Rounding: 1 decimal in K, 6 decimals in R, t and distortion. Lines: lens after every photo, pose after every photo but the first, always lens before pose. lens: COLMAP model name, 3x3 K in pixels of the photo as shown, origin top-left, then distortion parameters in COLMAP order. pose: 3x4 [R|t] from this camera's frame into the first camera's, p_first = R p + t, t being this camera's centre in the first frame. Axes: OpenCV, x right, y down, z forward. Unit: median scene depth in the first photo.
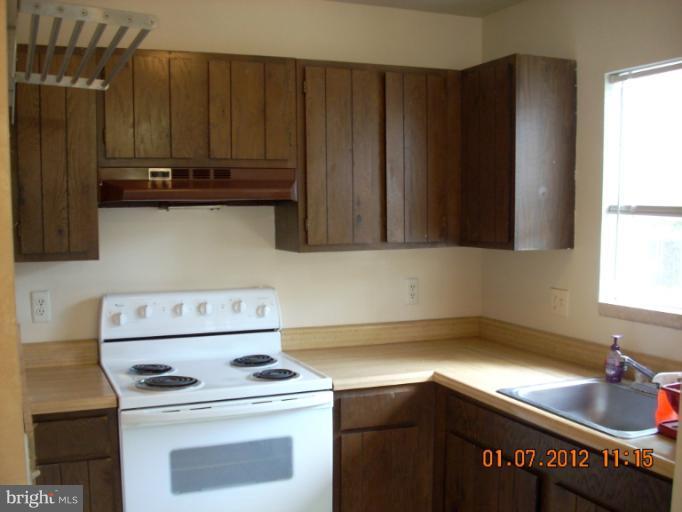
lens RADIAL K [[801.3, 0, 340.7], [0, 801.3, 265.1], [0, 0, 1]] dist [-0.113928, -0.005507]
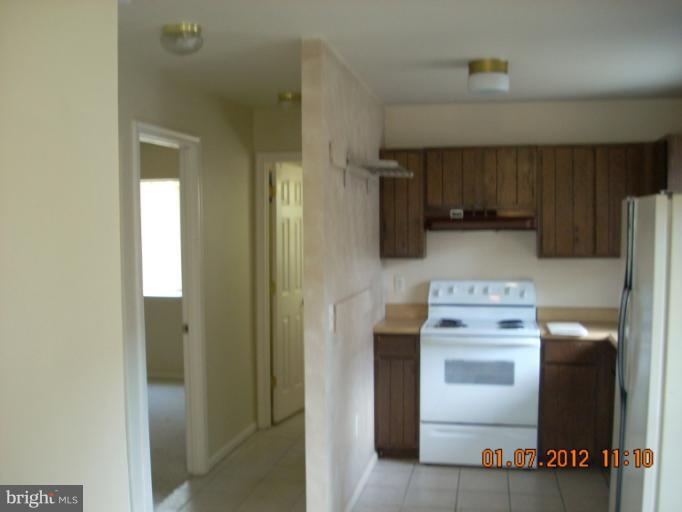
lens RADIAL K [[801.3, 0, 340.7], [0, 801.3, 265.1], [0, 0, 1]] dist [-0.113928, -0.005507]
pose [[0.812327, 0.024216, -0.582699, 0.617206], [-0.047138, 0.998595, -0.024213, 0.059932], [0.581294, 0.047136, 0.812327, -0.631225]]
